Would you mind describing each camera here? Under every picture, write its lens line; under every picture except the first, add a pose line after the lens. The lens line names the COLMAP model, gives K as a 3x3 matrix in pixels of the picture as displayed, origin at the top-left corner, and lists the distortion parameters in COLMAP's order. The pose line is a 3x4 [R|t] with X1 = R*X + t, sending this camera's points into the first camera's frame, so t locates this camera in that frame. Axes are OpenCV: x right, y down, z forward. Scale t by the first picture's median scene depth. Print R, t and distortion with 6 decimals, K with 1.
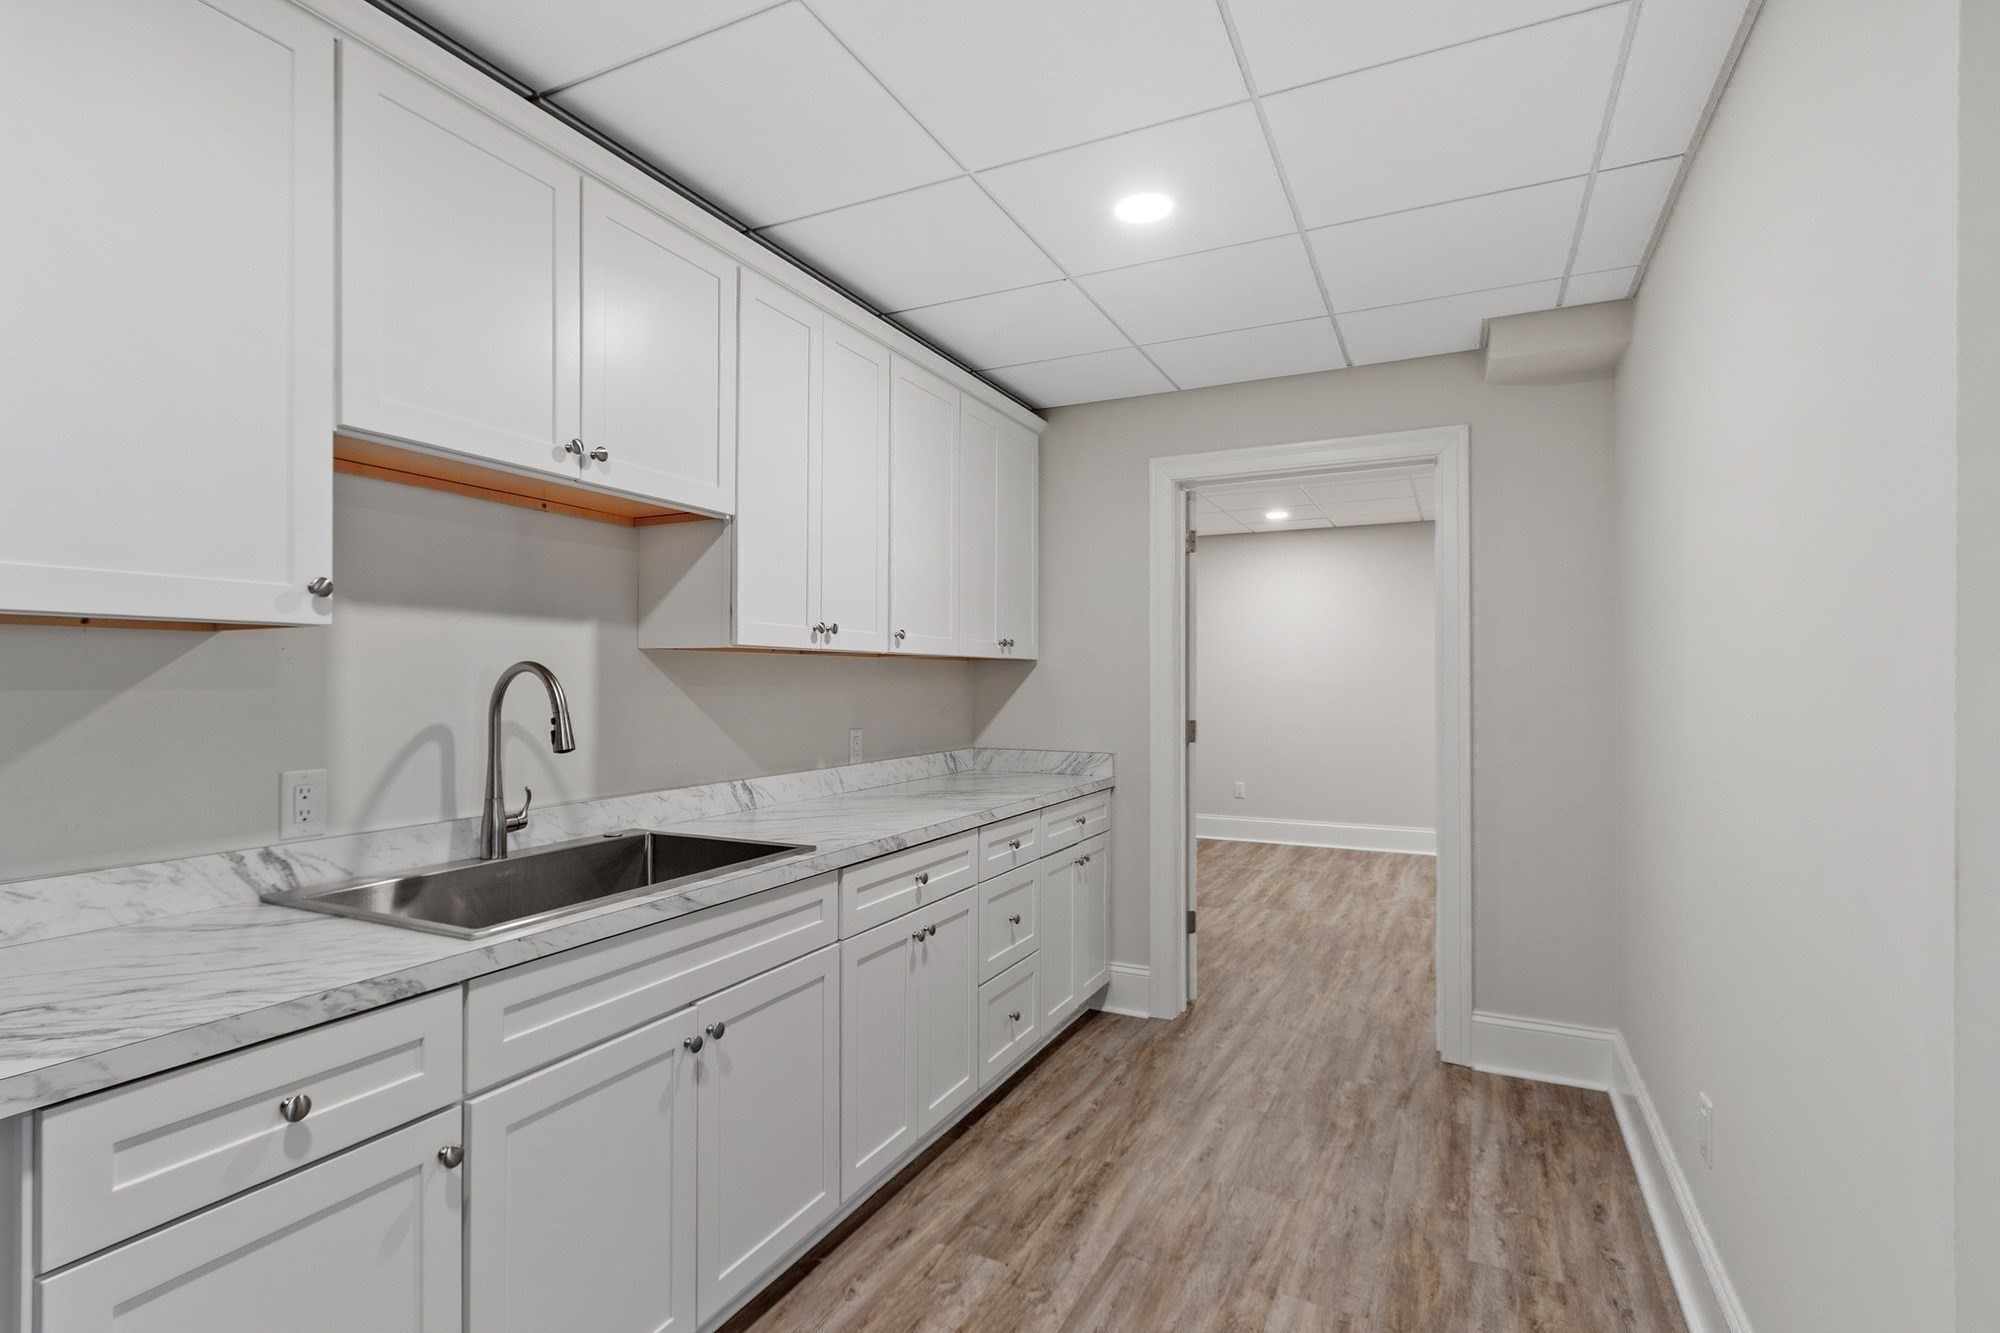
lens RADIAL K [[972.7, 0, 997.0], [0, 972.7, 673.7], [0, 0, 1]] dist [0.000900, 0.000420]
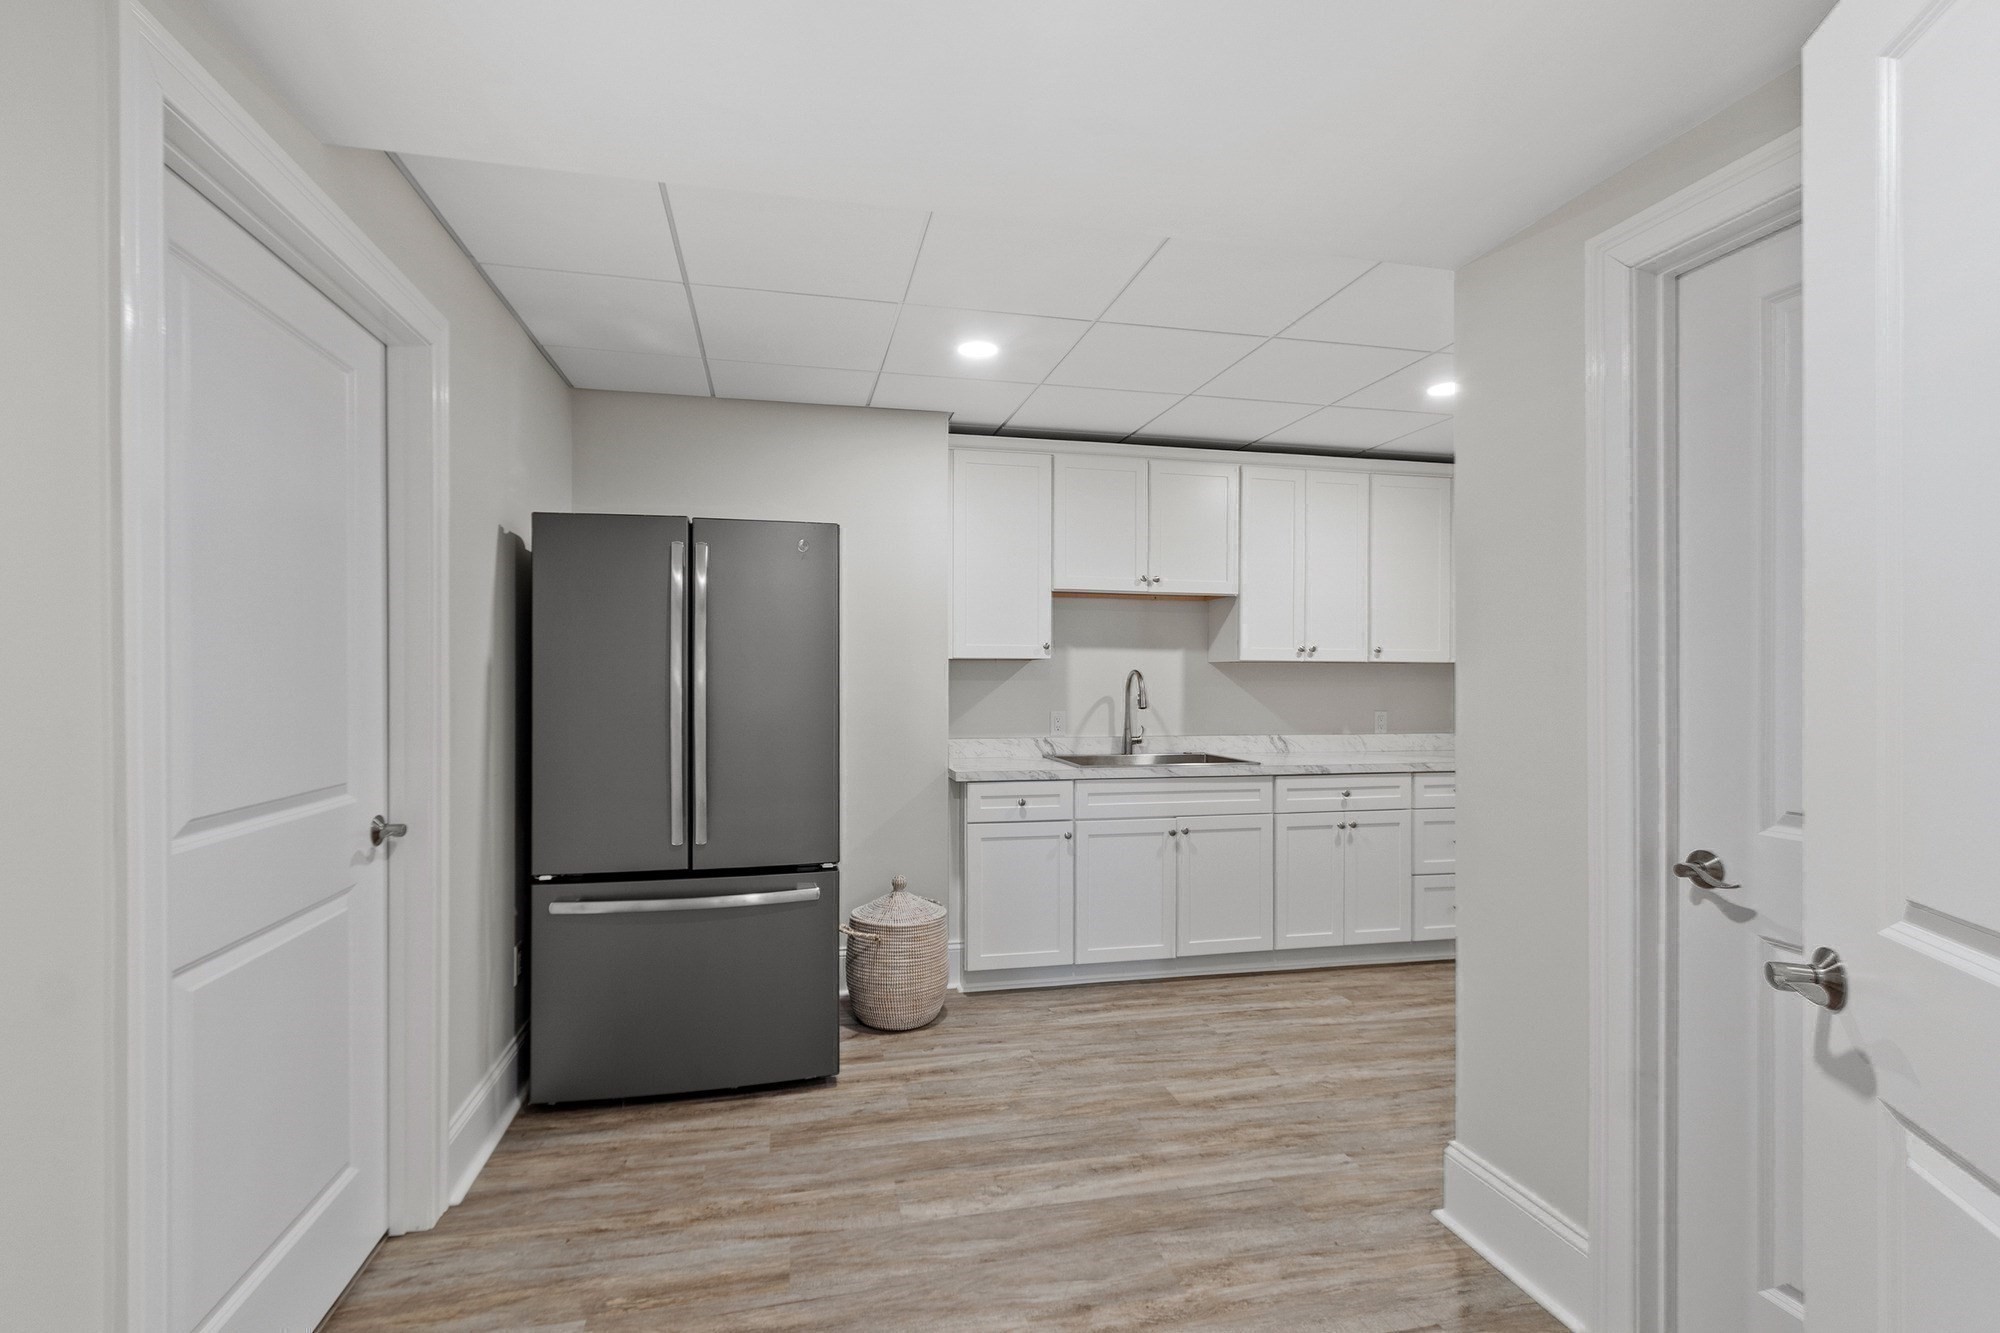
lens RADIAL K [[873.9, 0, 992.5], [0, 873.9, 673.7], [0, 0, 1]] dist [0.009622, 0.000210]
pose [[0.641398, -0.000455, -0.767208, 0.767889], [0.001028, 0.999999, 0.000266, -0.003970], [0.767208, -0.000959, 0.641398, -0.514182]]
